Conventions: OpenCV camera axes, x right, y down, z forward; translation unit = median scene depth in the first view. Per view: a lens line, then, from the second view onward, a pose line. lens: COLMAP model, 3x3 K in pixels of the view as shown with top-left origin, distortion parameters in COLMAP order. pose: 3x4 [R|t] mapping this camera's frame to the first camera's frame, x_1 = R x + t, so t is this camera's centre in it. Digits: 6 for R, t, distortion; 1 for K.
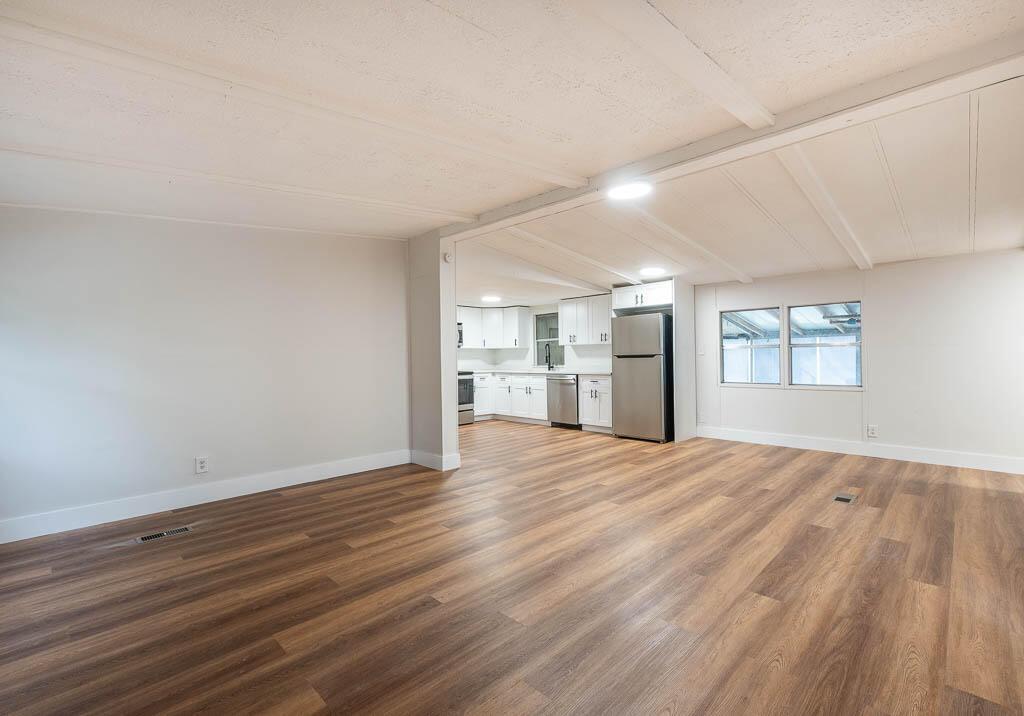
lens RADIAL K [[462.1, 0, 511.7], [0, 462.1, 358.5], [0, 0, 1]] dist [-0.003729, -0.000463]
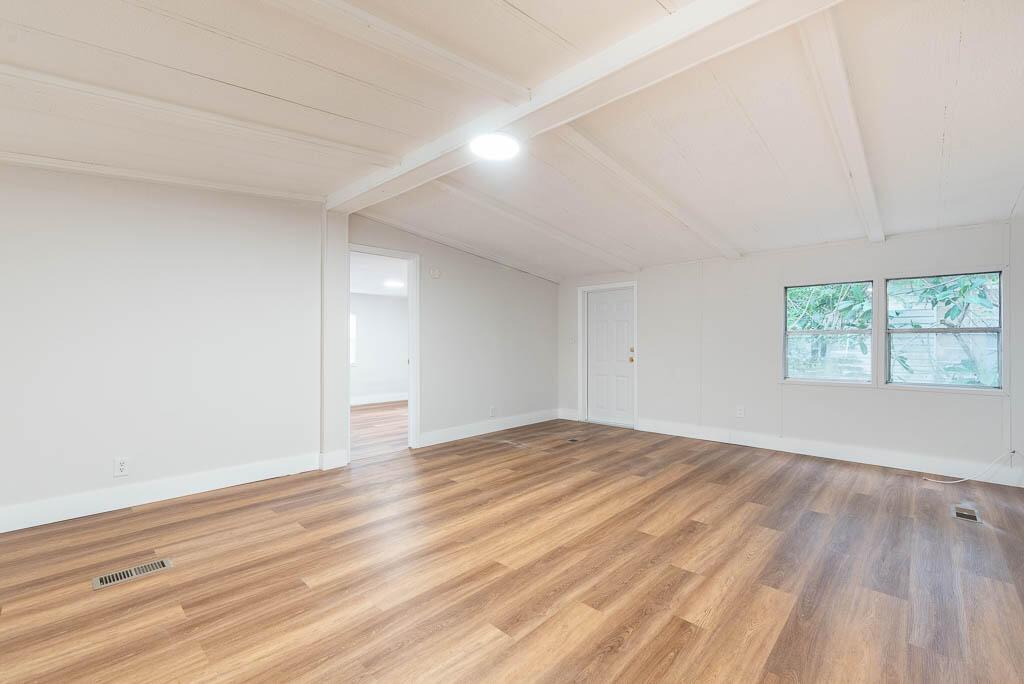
lens RADIAL K [[437.6, 0, 511.4], [0, 437.6, 339.6], [0, 0, 1]] dist [-0.001177, -0.000064]
pose [[-0.999734, 0.010705, -0.020435, 0.249004], [0.010698, 0.999943, 0.000498, -0.011079], [0.020440, 0.000279, -0.999791, 1.849092]]
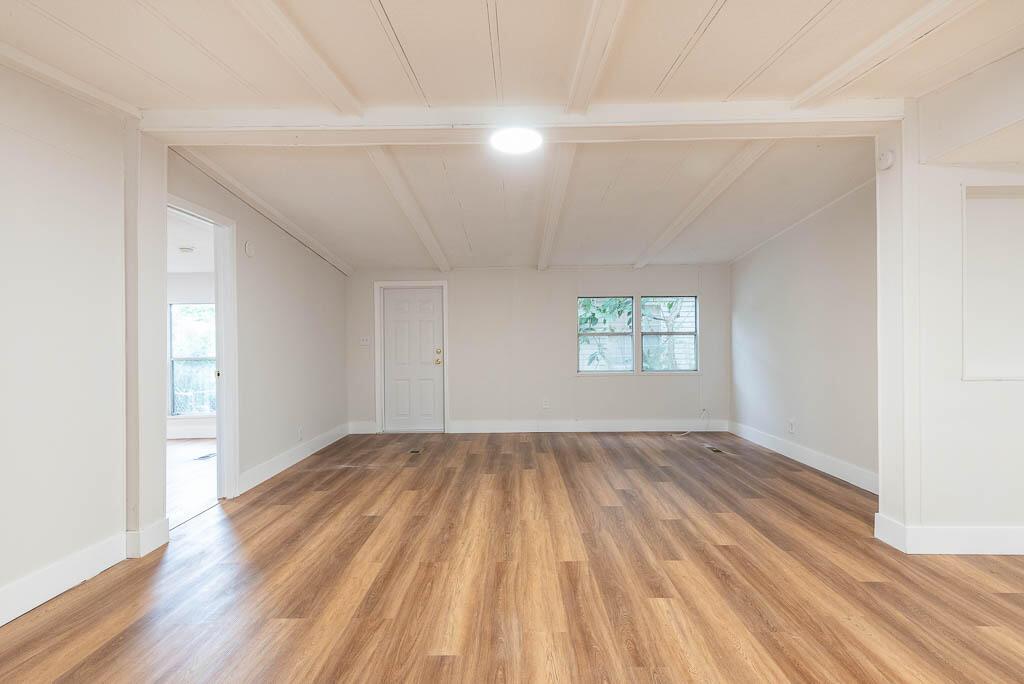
lens RADIAL K [[488.4, 0, 512.4], [0, 488.4, 341.1], [0, 0, 1]] dist [0.001057, 0.000456]
pose [[-0.717413, 0.014862, -0.696490, 0.887011], [0.011086, 0.999889, 0.009917, -0.020967], [0.696560, -0.000607, -0.717498, 1.651362]]
